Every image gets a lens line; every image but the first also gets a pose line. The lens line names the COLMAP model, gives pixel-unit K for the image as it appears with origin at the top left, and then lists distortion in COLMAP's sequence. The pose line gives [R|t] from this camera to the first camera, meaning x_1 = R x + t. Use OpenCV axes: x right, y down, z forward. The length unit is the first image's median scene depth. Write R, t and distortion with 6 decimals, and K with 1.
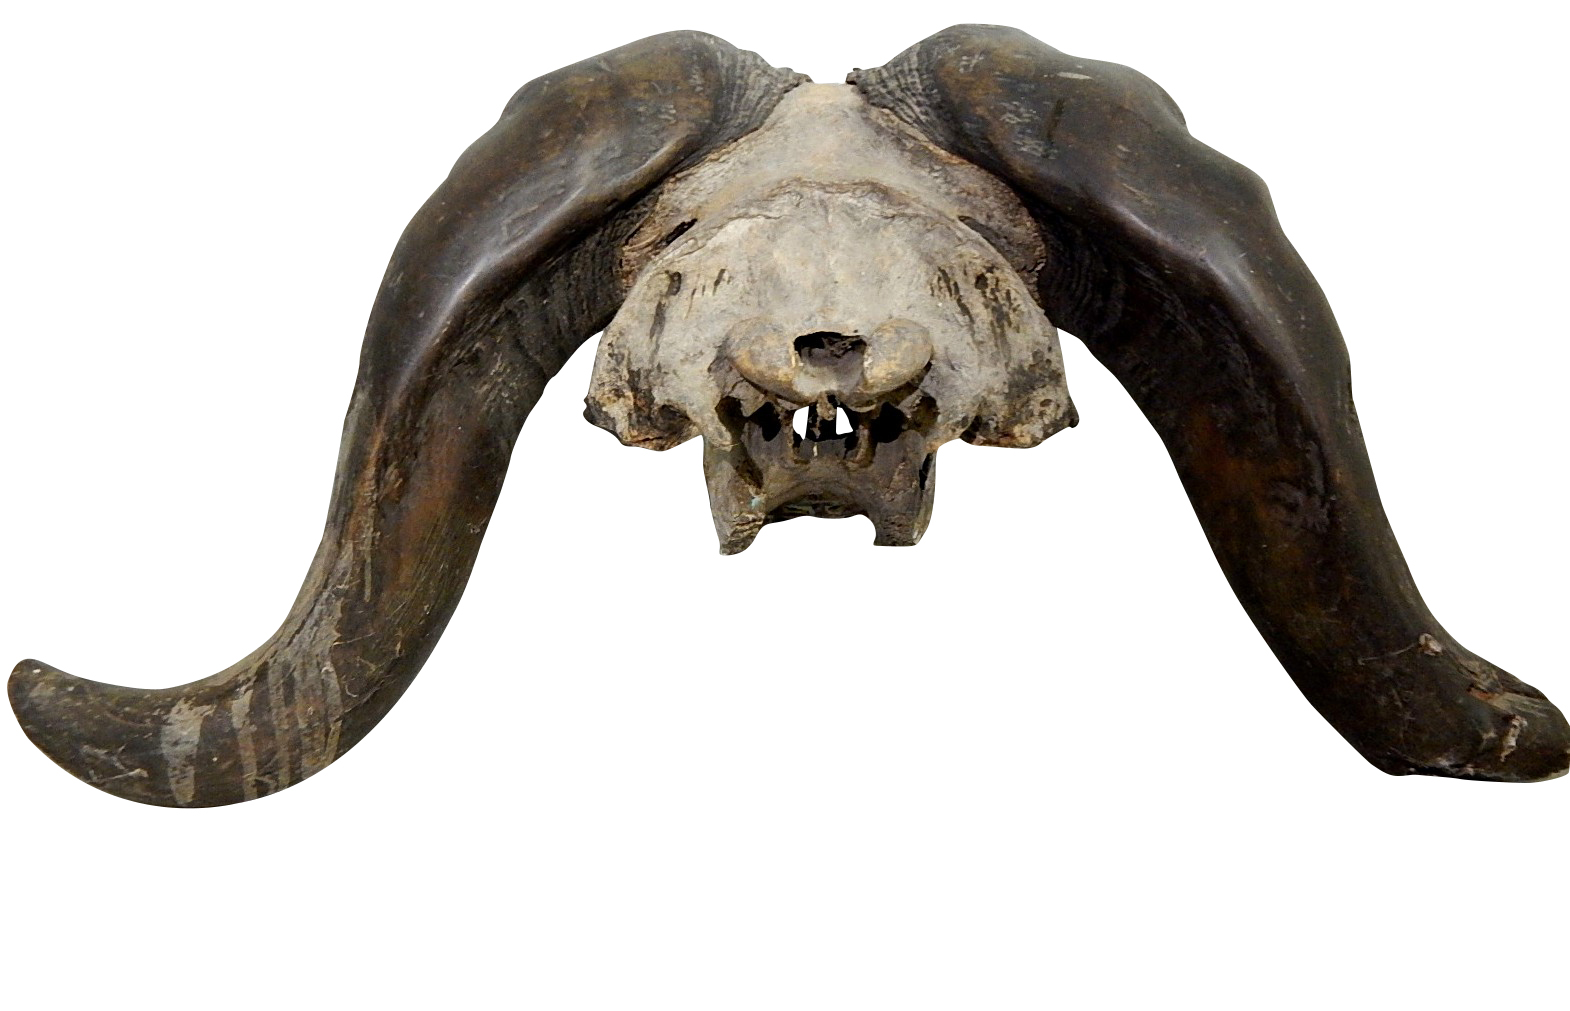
lens RADIAL K [[1686.8, 0, 776.9], [0, 1686.8, 449.9], [0, 0, 1]] dist [0.107452, 0.000000]
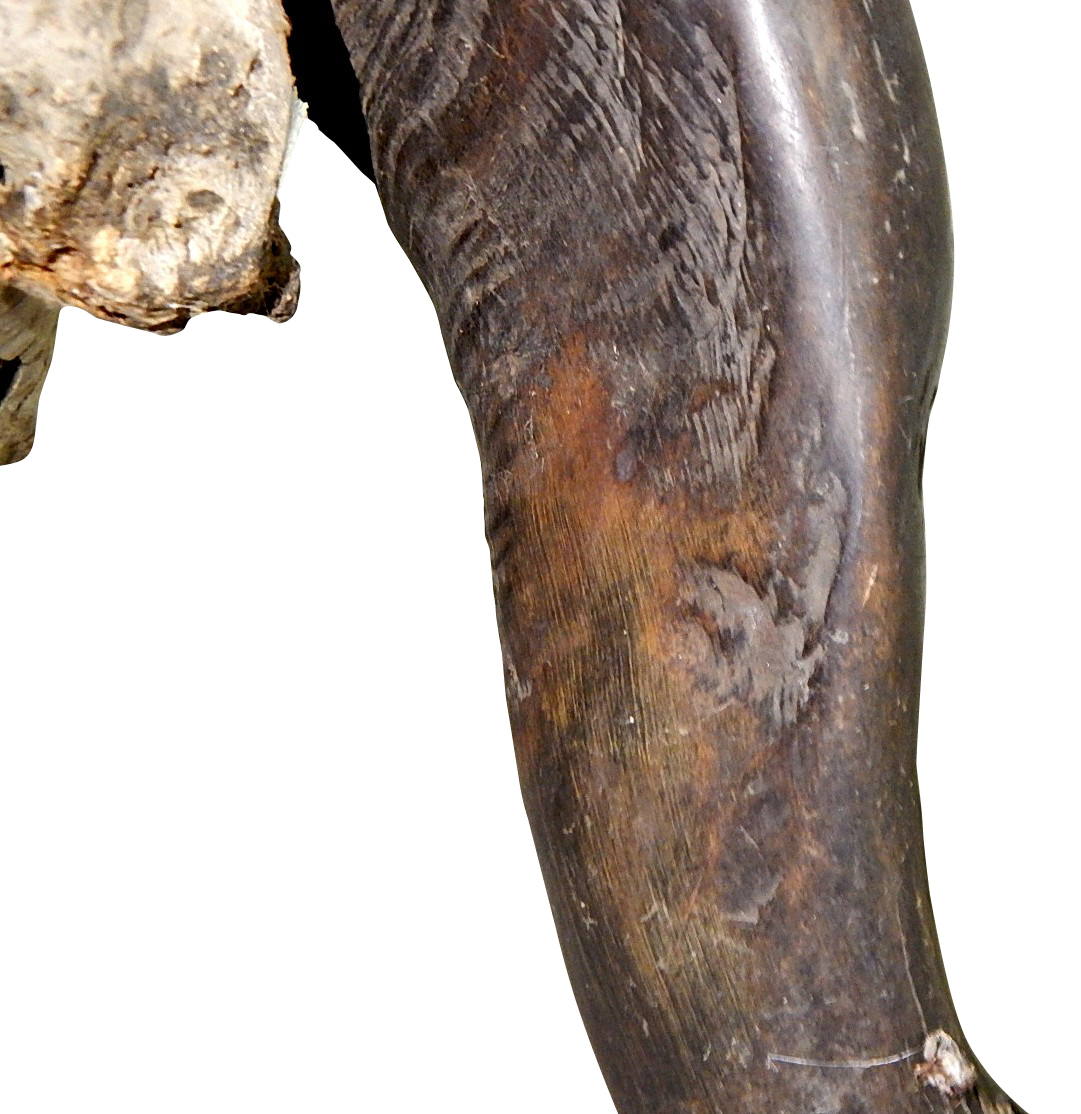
lens RADIAL K [[1519.9, 0, 741.4], [0, 1519.9, 544.1], [0, 0, 1]] dist [0.000881, 0.000000]
pose [[0.894328, 0.295640, 0.335818, 0.175794], [-0.277046, 0.955299, -0.103194, 0.046245], [-0.351315, -0.000747, 0.936257, 0.650777]]
